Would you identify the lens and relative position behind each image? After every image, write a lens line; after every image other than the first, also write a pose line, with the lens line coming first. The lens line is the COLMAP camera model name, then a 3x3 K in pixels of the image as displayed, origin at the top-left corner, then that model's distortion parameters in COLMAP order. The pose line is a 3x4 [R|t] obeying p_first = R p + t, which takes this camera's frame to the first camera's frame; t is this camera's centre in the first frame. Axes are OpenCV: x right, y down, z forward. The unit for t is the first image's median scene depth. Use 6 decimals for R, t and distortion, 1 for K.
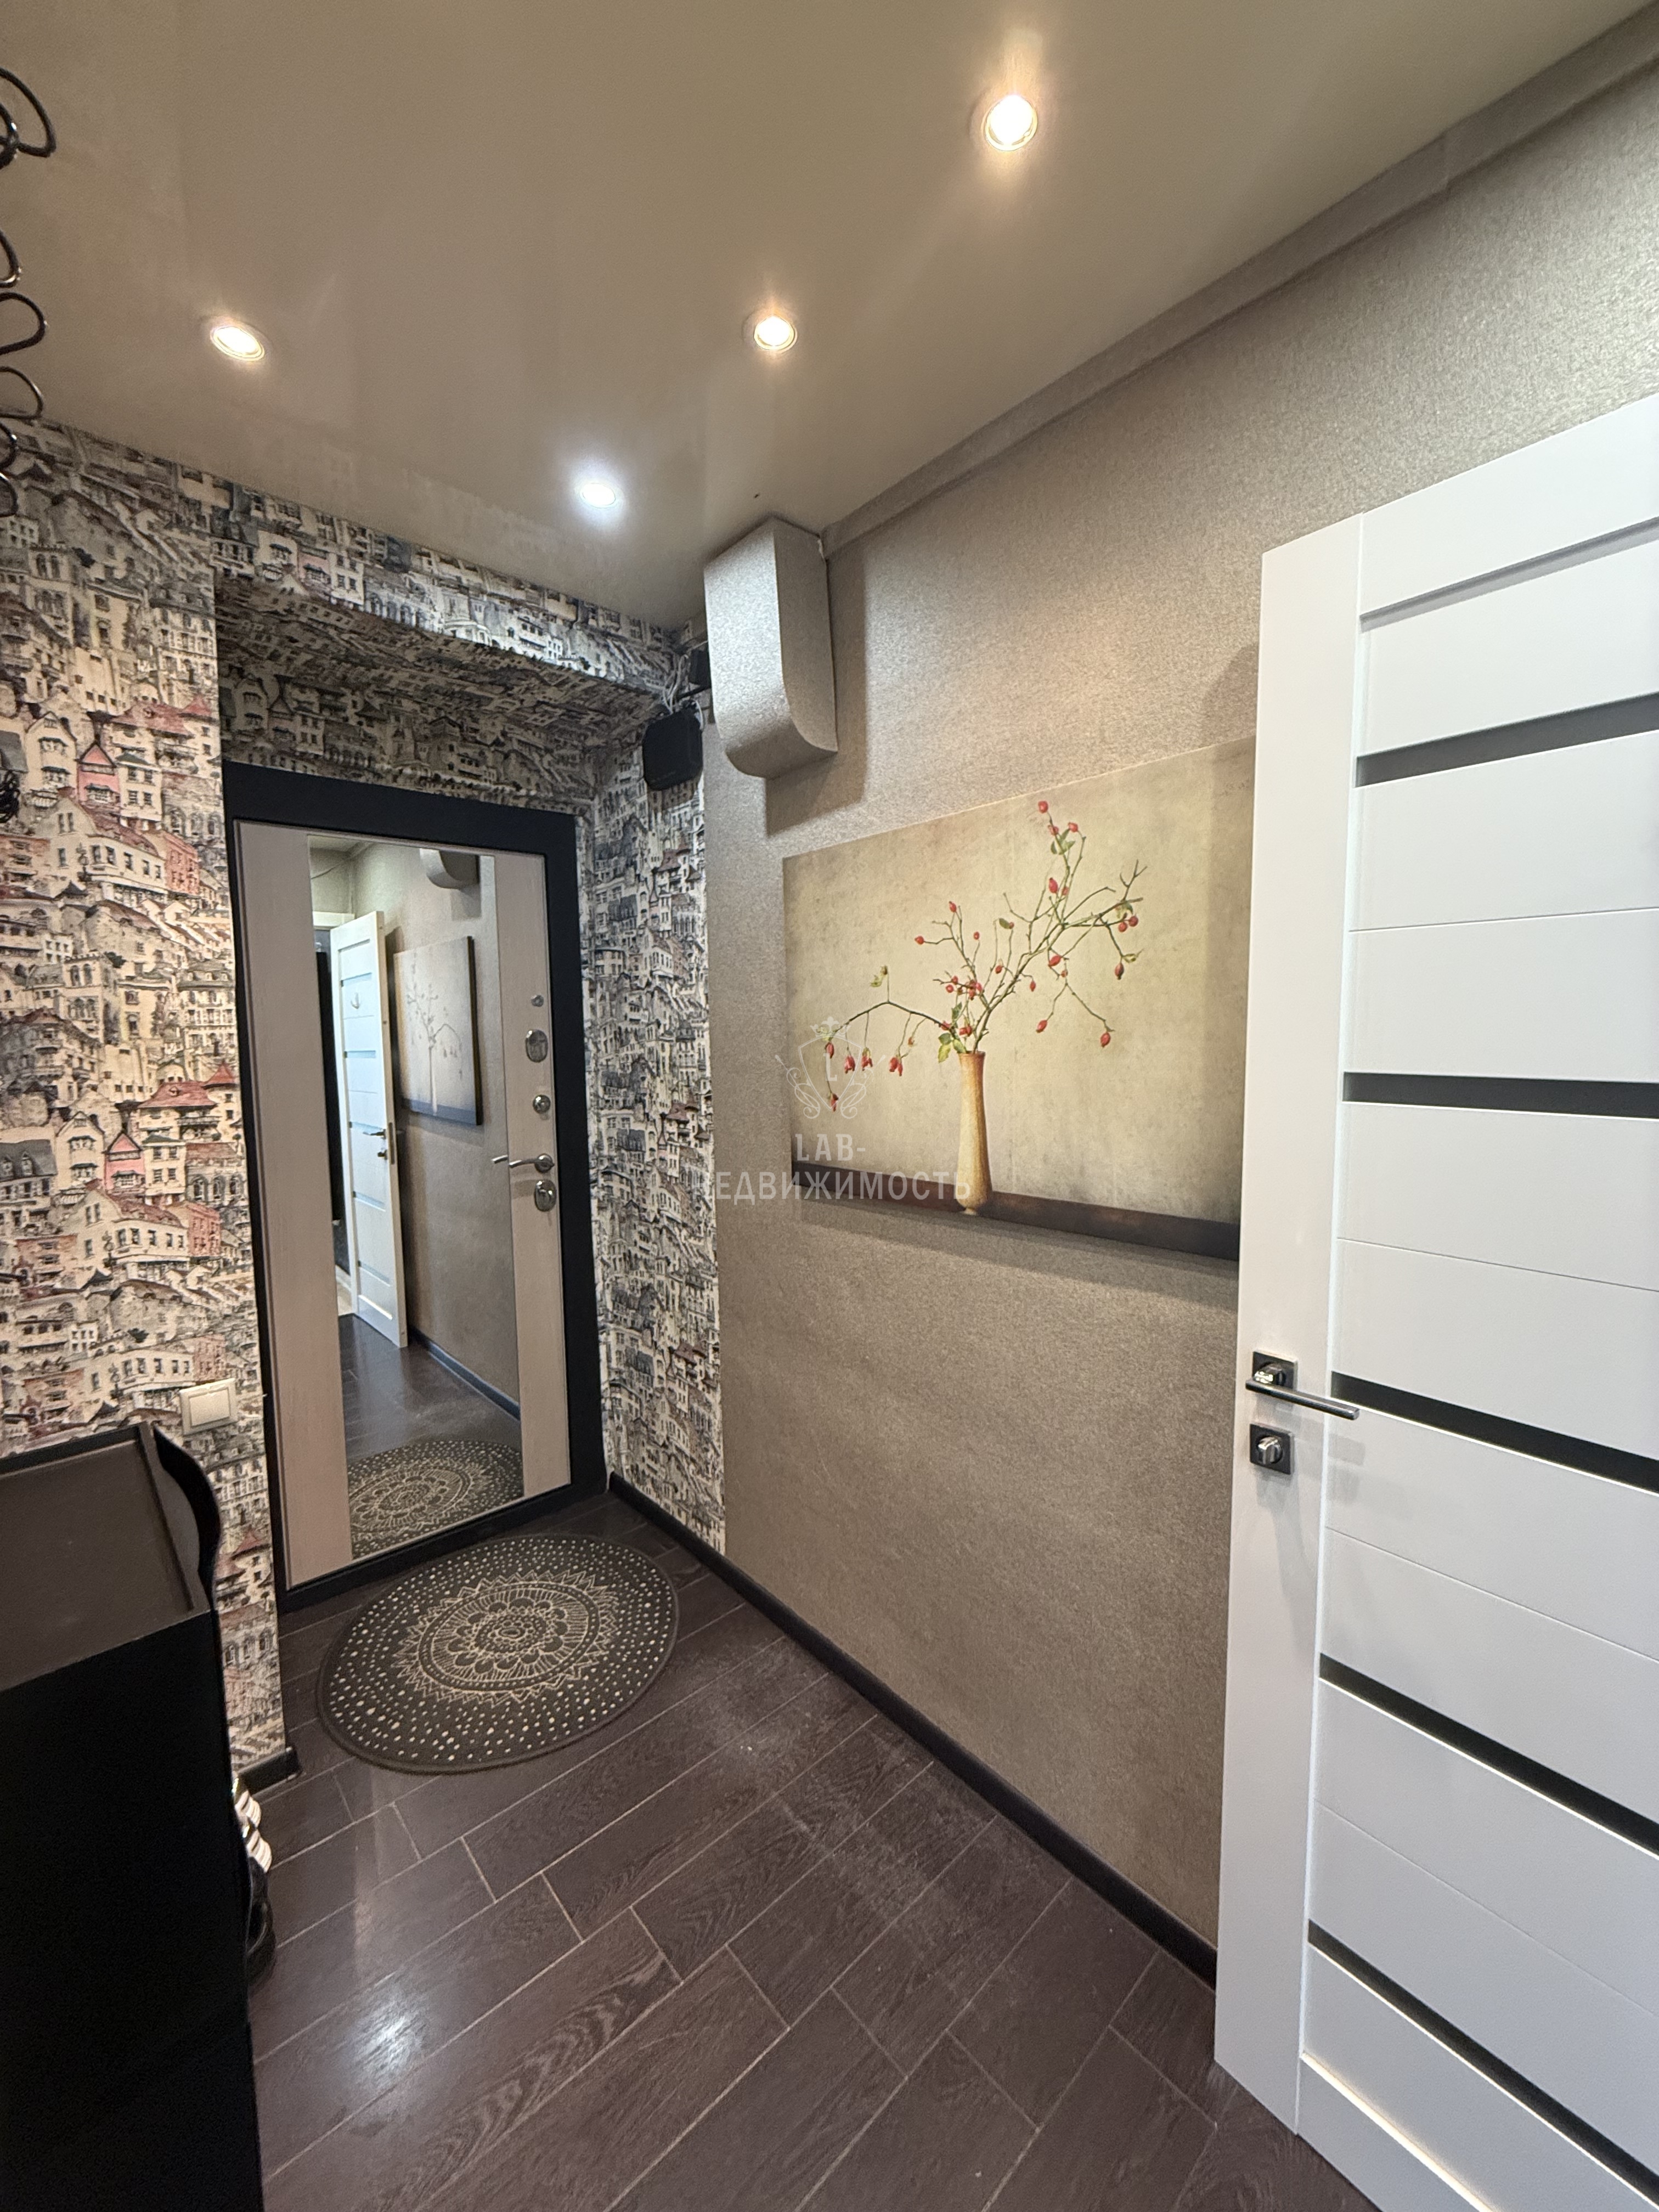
lens RADIAL K [[881.0, 0, 834.5], [0, 881.0, 1098.8], [0, 0, 1]] dist [0.000151, 0.000009]
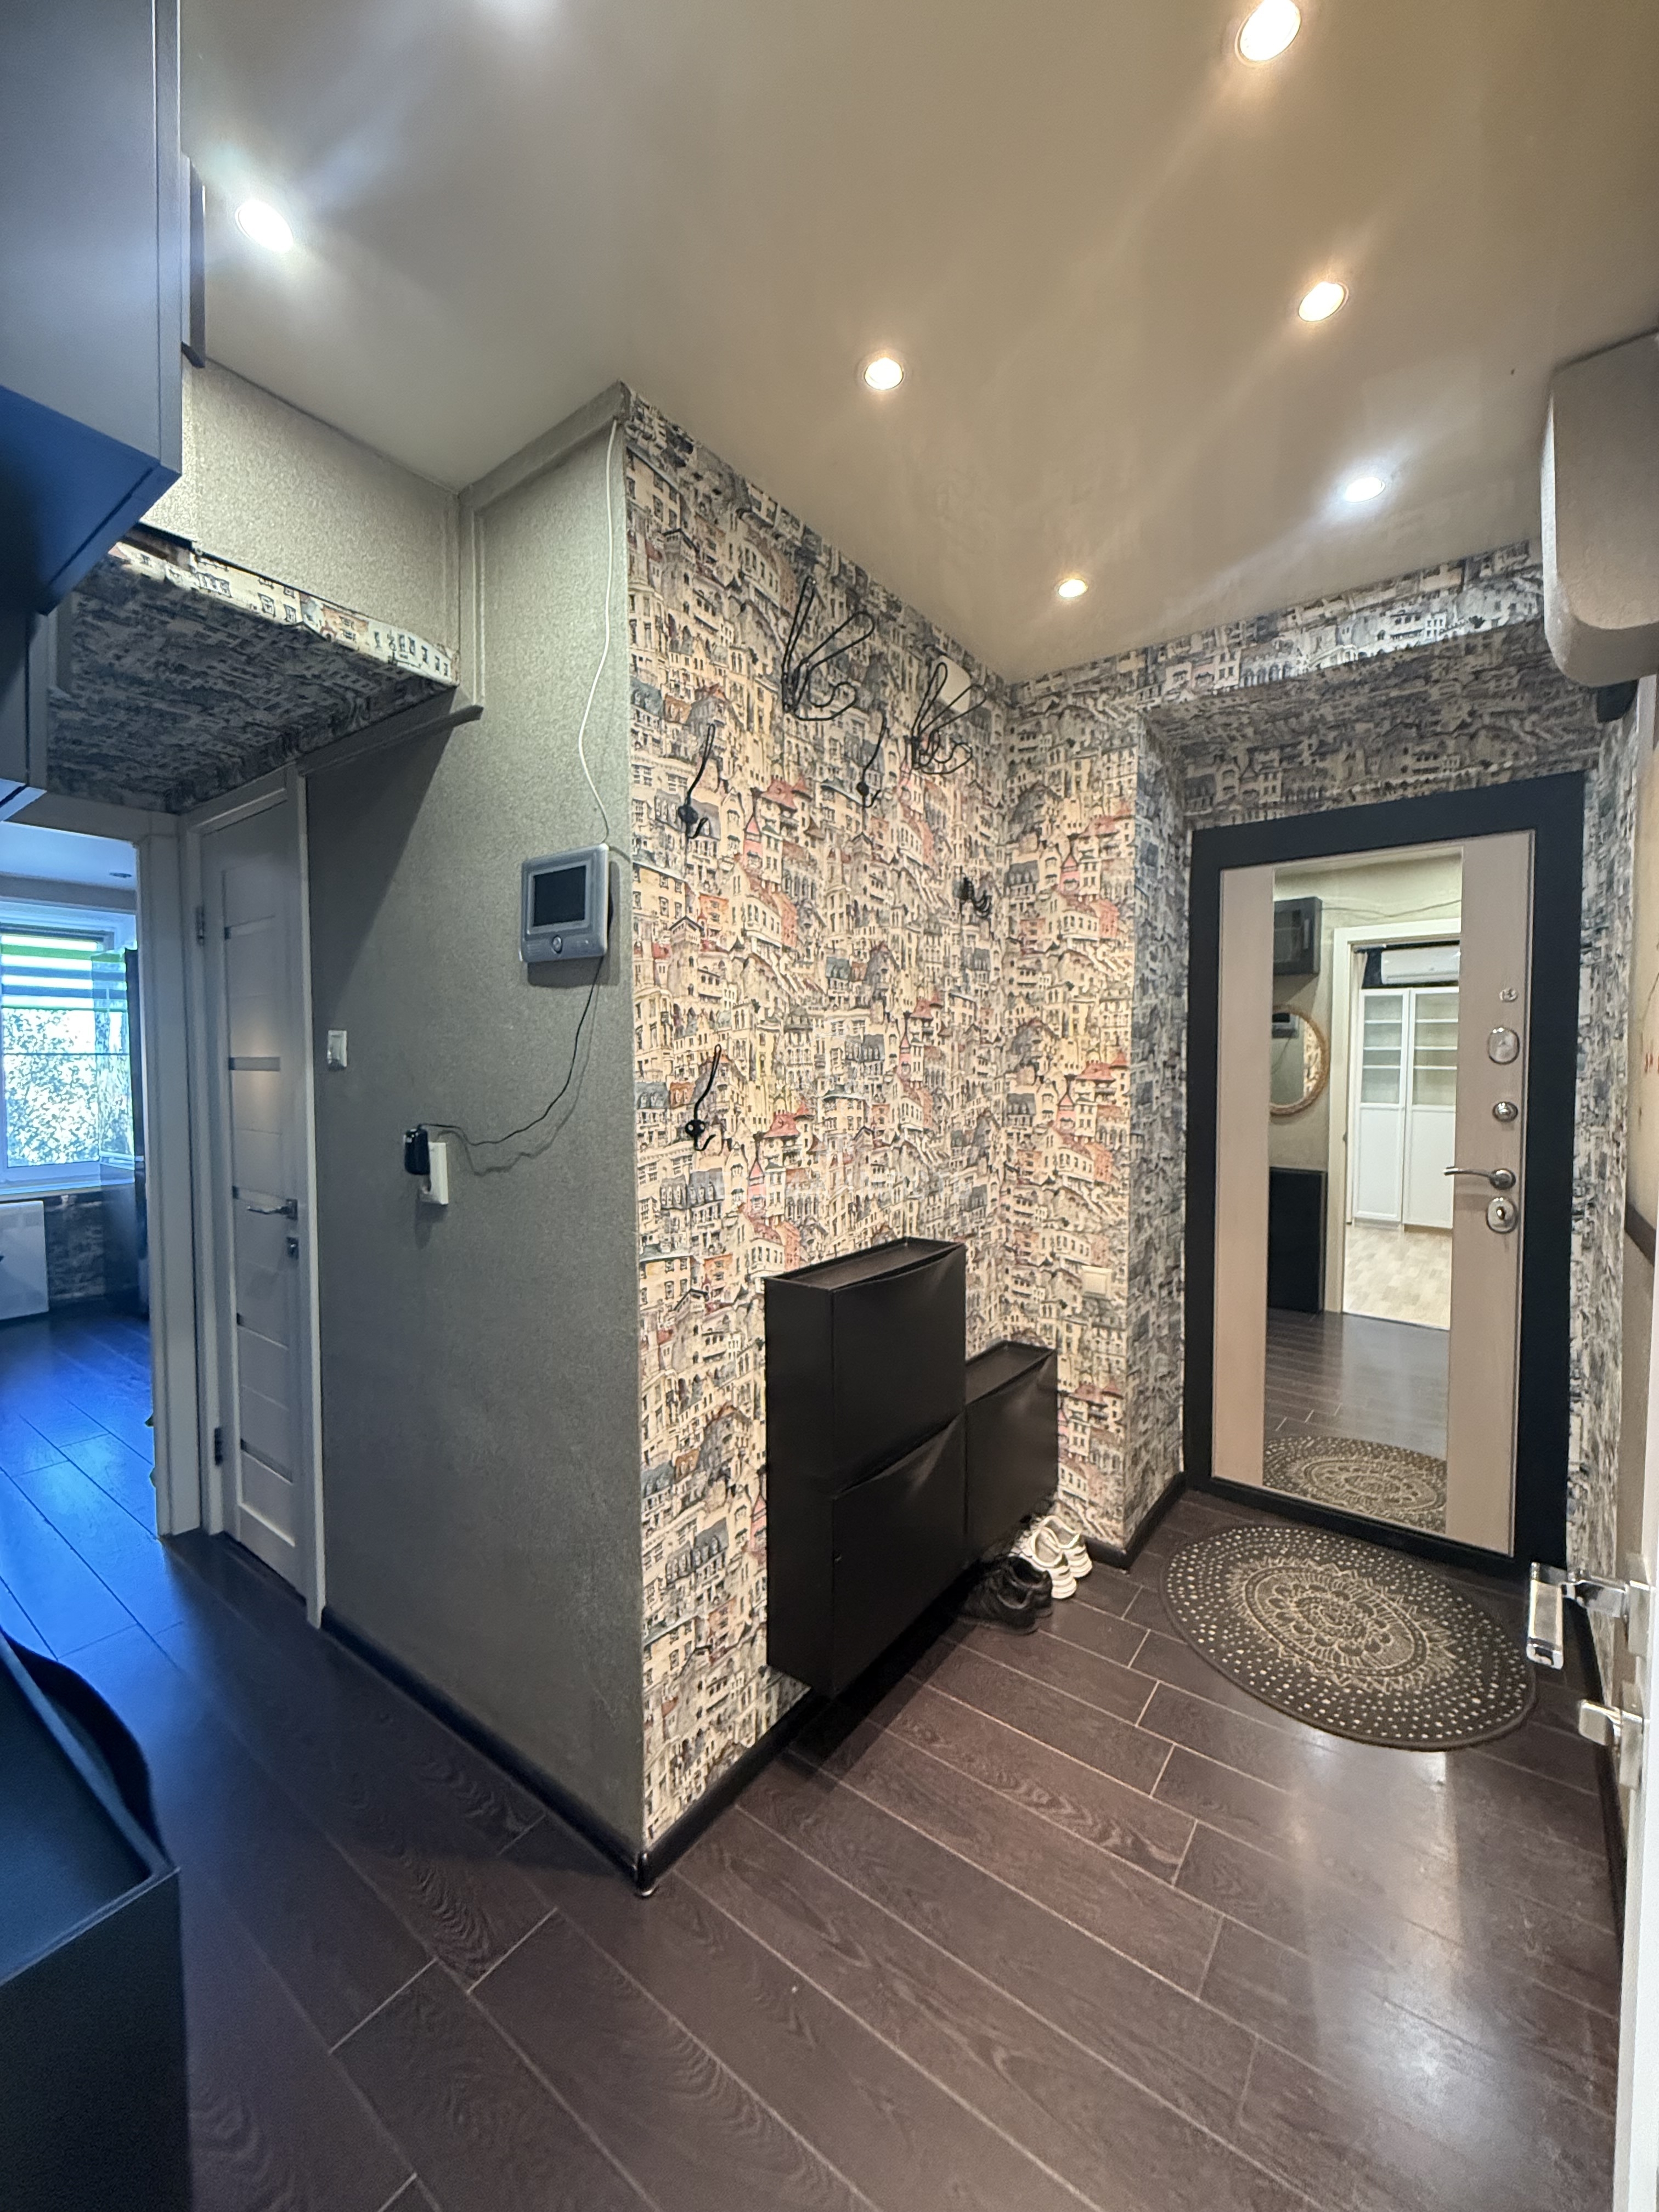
lens RADIAL K [[881.0, 0, 832.9], [0, 881.0, 1099.6], [0, 0, 1]] dist [0.000151, 0.000009]
pose [[0.189015, 0.060534, -0.980107, 0.575207], [-0.077214, 0.995924, 0.046620, 0.006469], [0.978934, 0.066867, 0.192918, 0.233156]]
